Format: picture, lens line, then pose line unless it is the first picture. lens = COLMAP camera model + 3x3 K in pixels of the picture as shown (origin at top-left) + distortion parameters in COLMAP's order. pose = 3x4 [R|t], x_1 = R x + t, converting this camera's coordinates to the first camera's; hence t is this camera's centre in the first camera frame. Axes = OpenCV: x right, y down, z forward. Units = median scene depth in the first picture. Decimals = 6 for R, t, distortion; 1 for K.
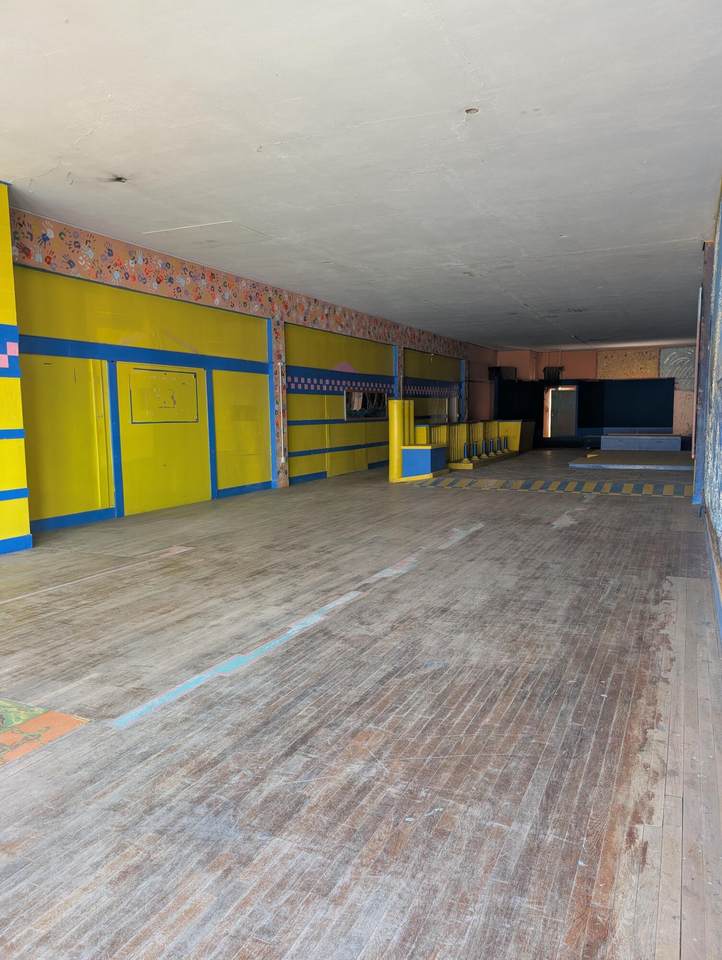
lens RADIAL K [[705.6, 0, 373.0], [0, 705.6, 507.0], [0, 0, 1]] dist [0.005102, -0.003114]
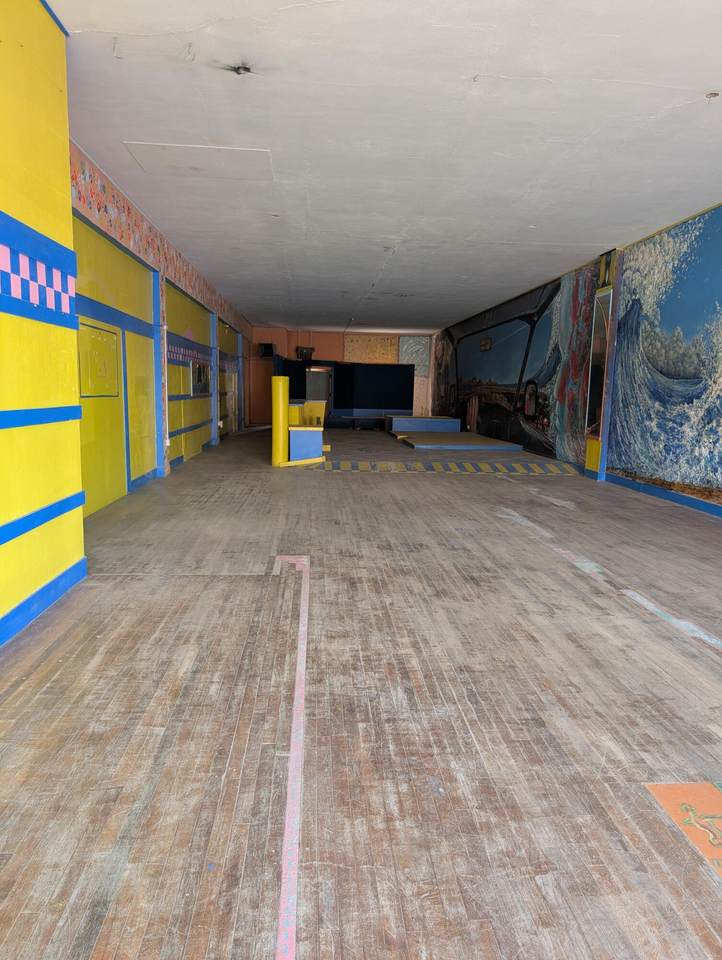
lens RADIAL K [[705.6, 0, 373.0], [0, 705.6, 507.0], [0, 0, 1]] dist [0.005102, -0.003114]
pose [[0.876399, -0.045756, 0.479407, -0.694068], [0.030687, 0.998759, 0.039226, -0.033930], [-0.480607, -0.019666, 0.876716, 0.310151]]
